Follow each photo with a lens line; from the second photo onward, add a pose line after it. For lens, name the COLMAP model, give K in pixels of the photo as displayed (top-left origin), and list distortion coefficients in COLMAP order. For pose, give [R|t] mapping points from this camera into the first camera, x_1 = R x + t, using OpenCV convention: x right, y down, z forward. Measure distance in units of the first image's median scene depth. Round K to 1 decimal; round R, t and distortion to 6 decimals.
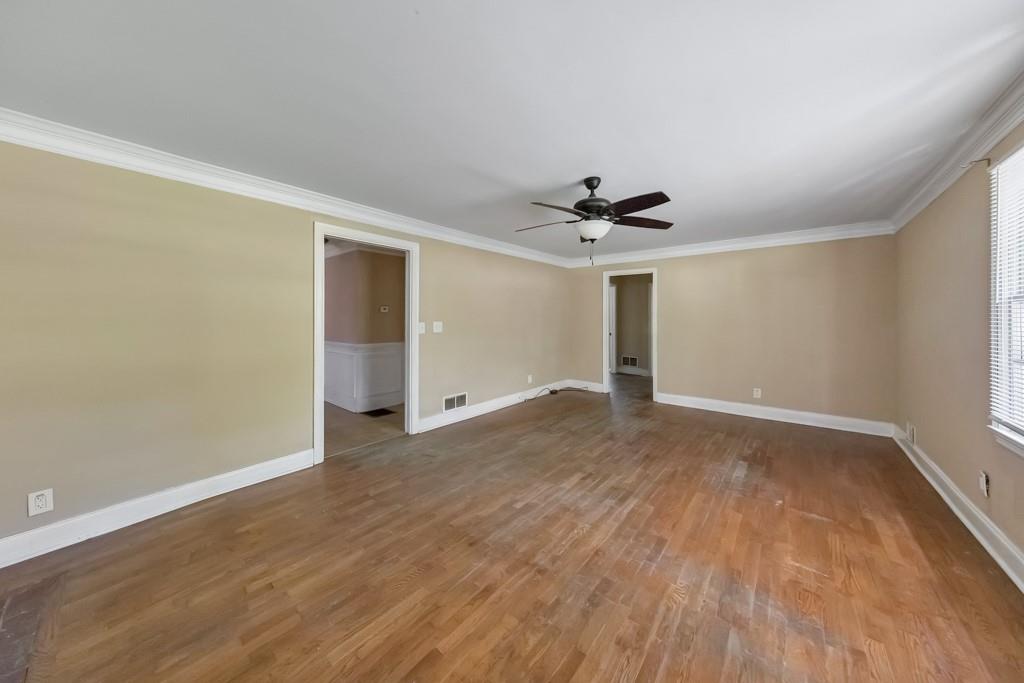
lens RADIAL K [[336.2, 0, 512.2], [0, 336.2, 327.1], [0, 0, 1]] dist [0.005462, -0.000035]
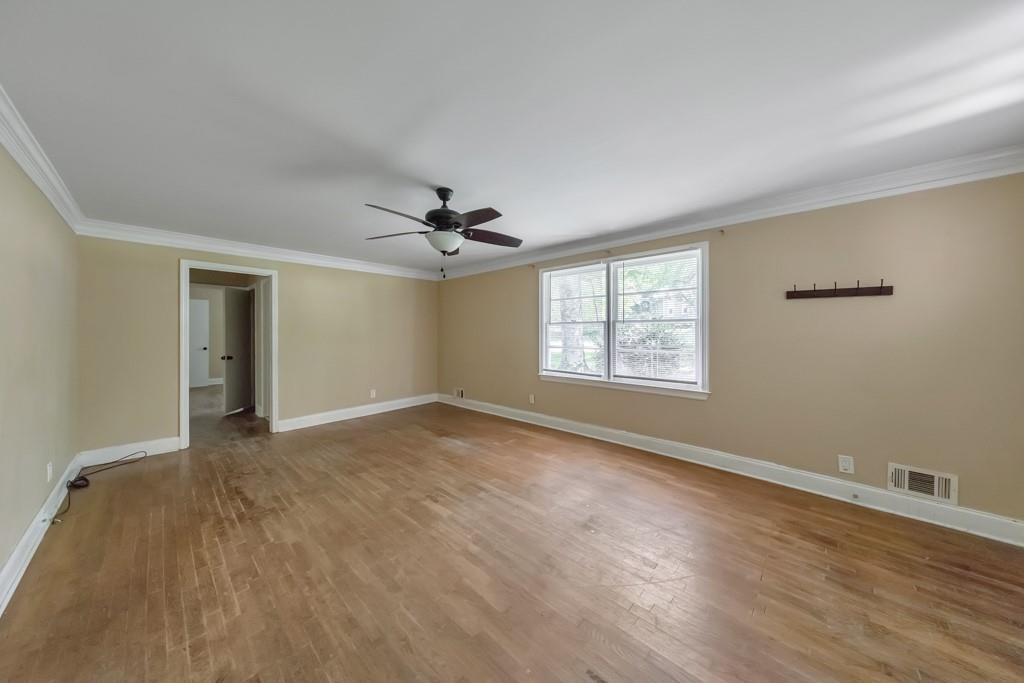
lens RADIAL K [[336.2, 0, 512.2], [0, 336.2, 327.1], [0, 0, 1]] dist [0.005462, -0.000035]
pose [[0.054409, 0.006689, 0.998496, -0.701262], [0.036361, 0.999301, -0.008675, -0.016853], [-0.997856, 0.036778, 0.054128, 0.708811]]
